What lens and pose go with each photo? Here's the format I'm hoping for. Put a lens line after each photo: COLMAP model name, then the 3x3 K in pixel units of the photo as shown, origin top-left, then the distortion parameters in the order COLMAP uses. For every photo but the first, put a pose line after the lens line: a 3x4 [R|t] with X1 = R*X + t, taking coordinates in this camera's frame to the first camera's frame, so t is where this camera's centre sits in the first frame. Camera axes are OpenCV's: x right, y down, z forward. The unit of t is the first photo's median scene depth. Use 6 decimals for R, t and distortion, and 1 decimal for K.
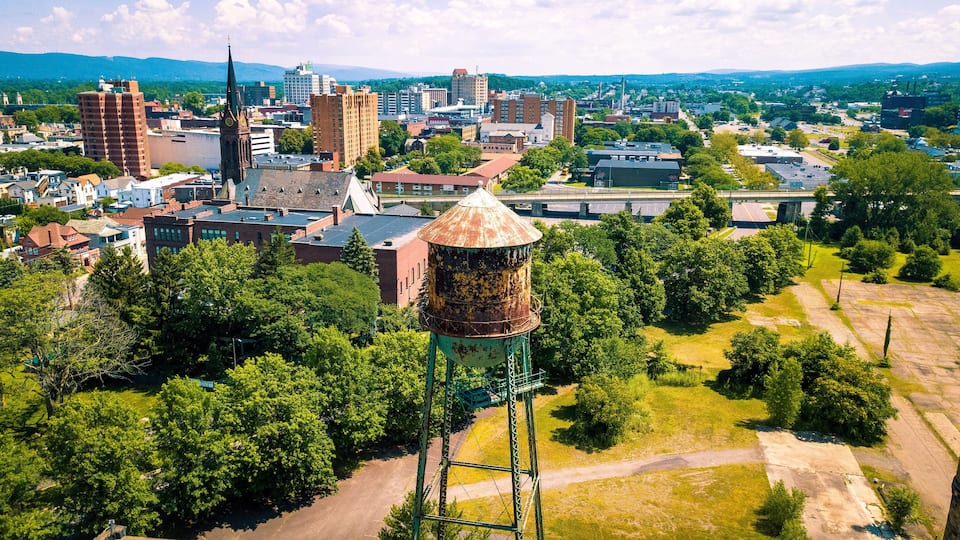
lens RADIAL K [[708.6, 0, 480.0], [0, 708.6, 270.0], [0, 0, 1]] dist [0.005827, -0.001493]
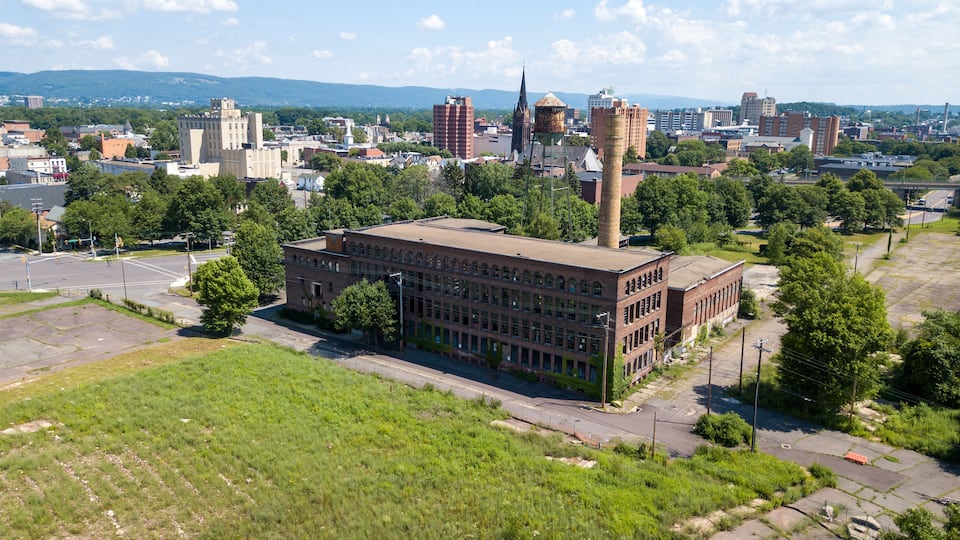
lens RADIAL K [[741.4, 0, 480.0], [0, 741.4, 270.0], [0, 0, 1]] dist [-0.054815, -0.002498]
pose [[0.910308, 0.082470, -0.405632, 0.177053], [-0.102451, 0.994351, -0.027754, 0.126846], [0.401052, 0.066822, 0.913615, -0.350266]]
